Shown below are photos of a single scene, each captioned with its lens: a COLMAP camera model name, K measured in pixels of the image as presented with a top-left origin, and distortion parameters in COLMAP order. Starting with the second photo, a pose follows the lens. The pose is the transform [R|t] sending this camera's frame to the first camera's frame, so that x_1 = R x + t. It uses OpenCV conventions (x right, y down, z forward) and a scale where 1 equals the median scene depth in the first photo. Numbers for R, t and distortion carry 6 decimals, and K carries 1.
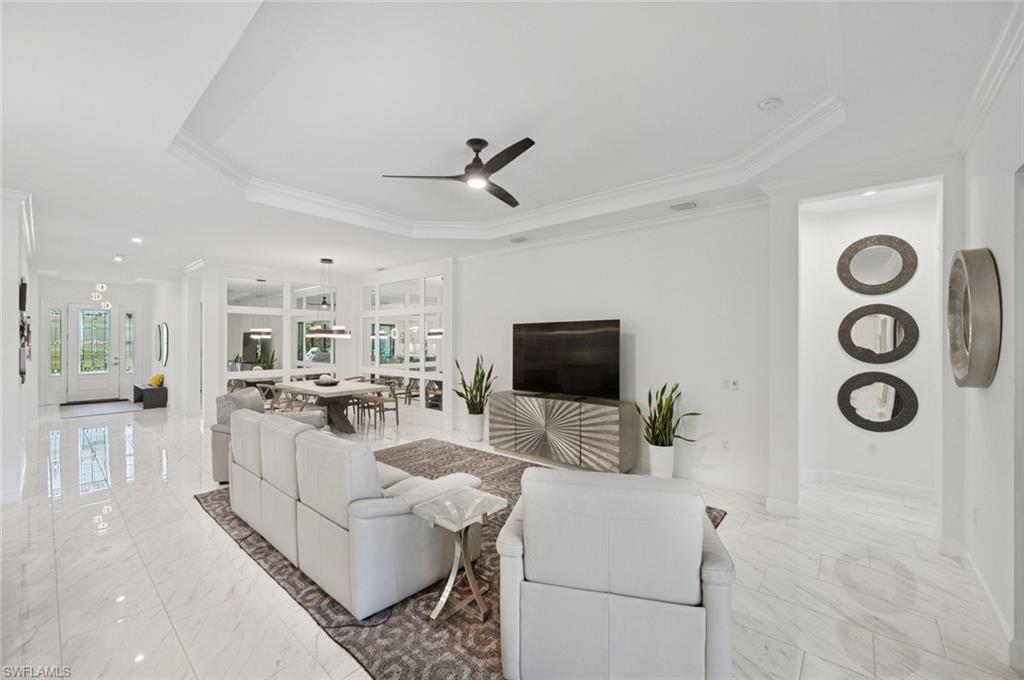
lens RADIAL K [[405.3, 0, 513.9], [0, 405.3, 337.7], [0, 0, 1]] dist [0.002333, -0.000223]
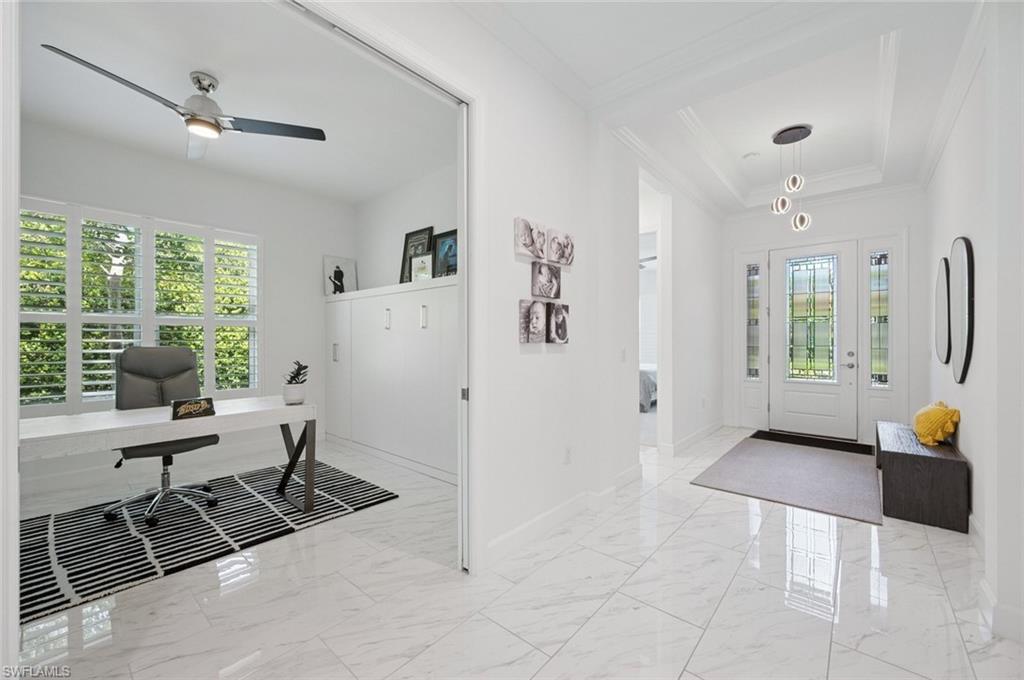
lens RADIAL K [[405.3, 0, 513.9], [0, 405.3, 337.7], [0, 0, 1]] dist [0.002333, -0.000223]
pose [[-0.005958, -0.005763, -0.999966, -0.573555], [0.002071, 0.999981, -0.005776, 0.038162], [0.999980, -0.002105, -0.005946, 0.689120]]
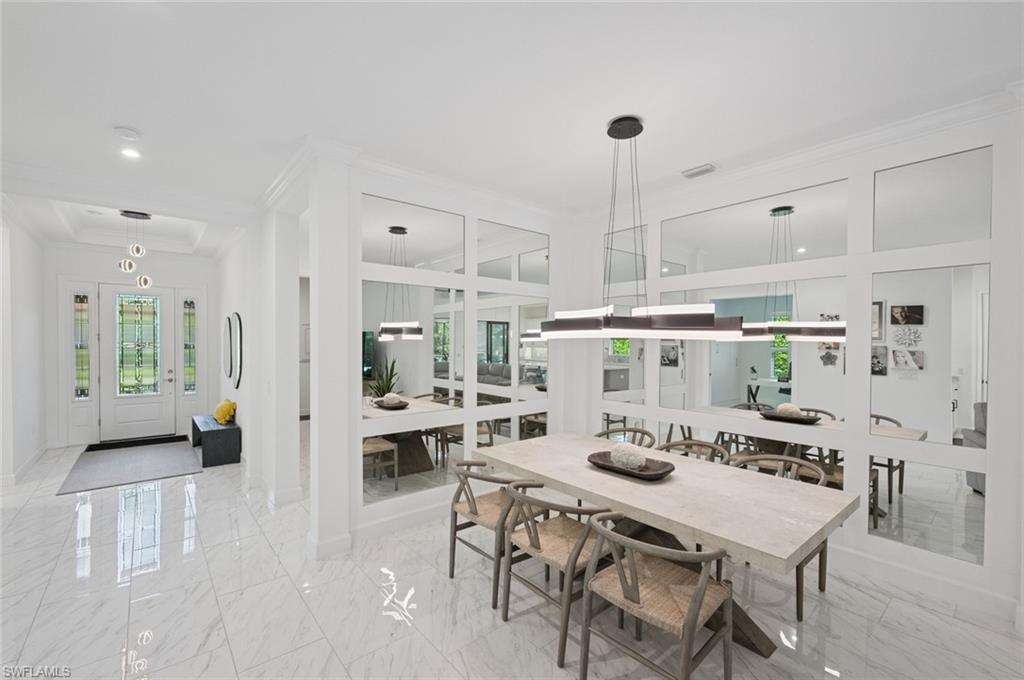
lens RADIAL K [[438.8, 0, 512.8], [0, 438.8, 347.8], [0, 0, 1]] dist [0.000734, 0.000353]
pose [[0.985883, 0.006761, -0.167302, -0.382147], [-0.003383, 0.999785, 0.020469, -0.001703], [0.167404, -0.019614, 0.985693, 0.466214]]
